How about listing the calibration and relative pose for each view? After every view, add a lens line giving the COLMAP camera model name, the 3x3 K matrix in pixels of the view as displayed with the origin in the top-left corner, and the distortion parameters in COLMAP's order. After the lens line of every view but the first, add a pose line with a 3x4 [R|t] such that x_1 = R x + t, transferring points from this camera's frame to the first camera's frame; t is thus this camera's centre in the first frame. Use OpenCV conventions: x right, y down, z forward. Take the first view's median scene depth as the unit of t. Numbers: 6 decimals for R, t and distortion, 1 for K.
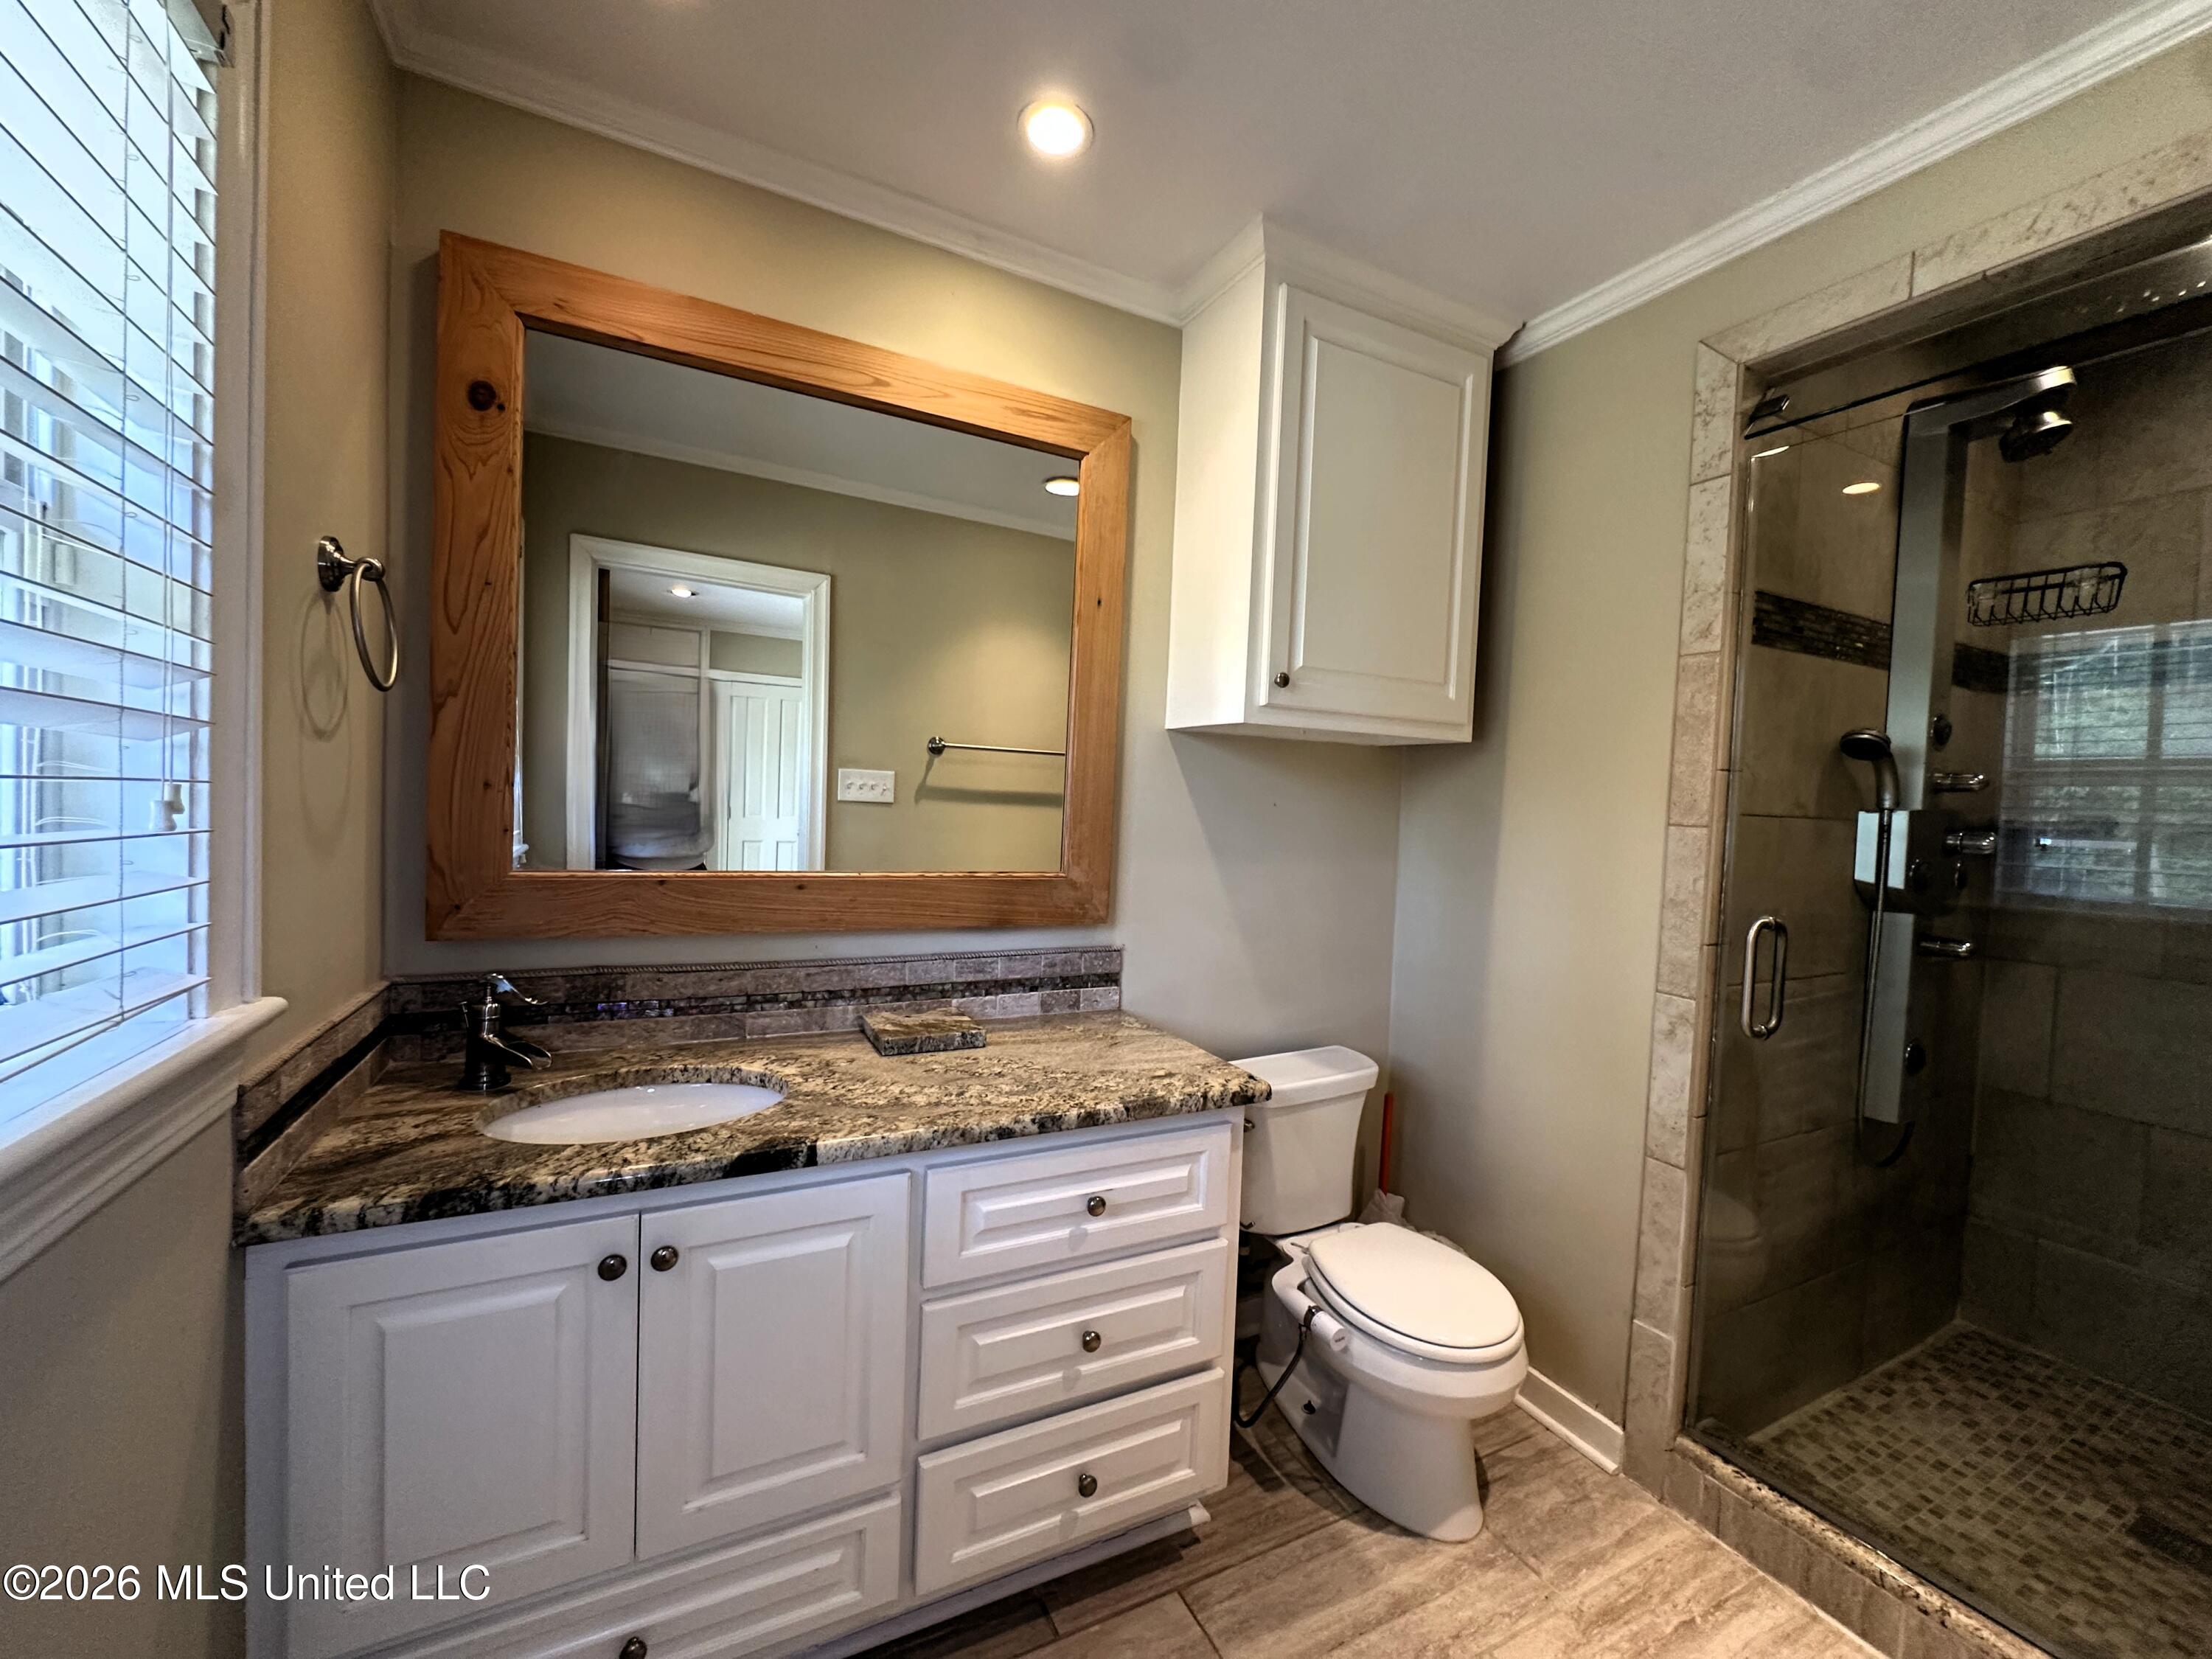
lens RADIAL K [[884.4, 0, 1104.8], [0, 884.4, 821.5], [0, 0, 1]] dist [-0.005928, 0.001368]
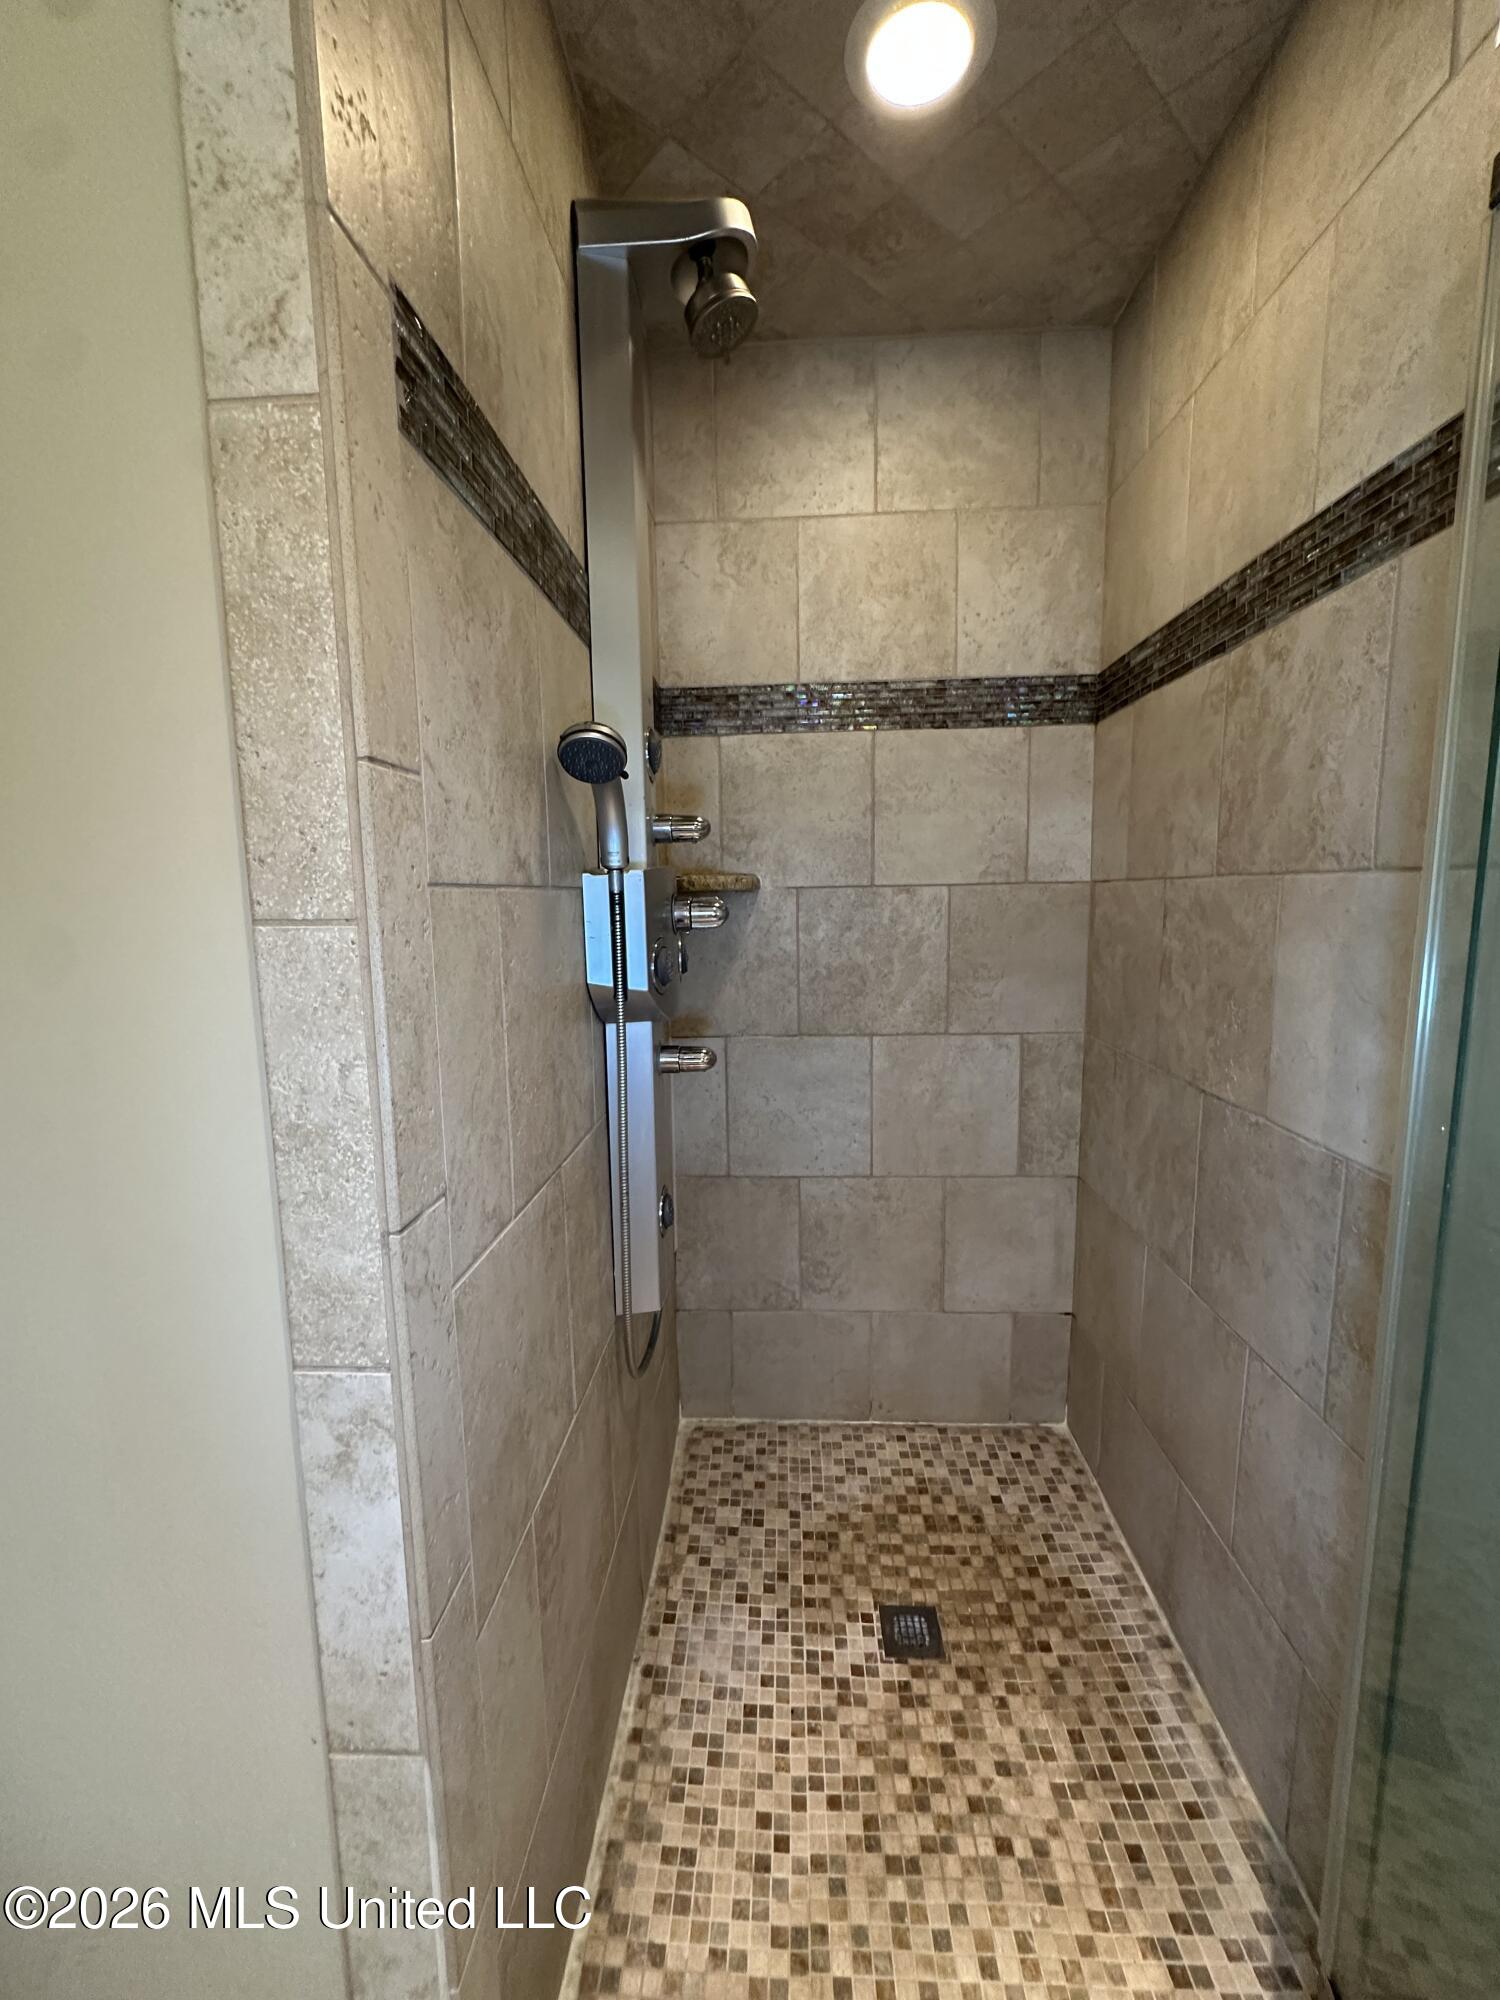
lens RADIAL K [[799.7, 0, 747.2], [0, 799.7, 993.6], [0, 0, 1]] dist [-0.005928, 0.001368]
pose [[0.502832, -0.156679, 0.850066, 0.467334], [0.069480, 0.987579, 0.140926, 0.001013], [-0.861587, -0.011800, 0.507473, 0.675392]]
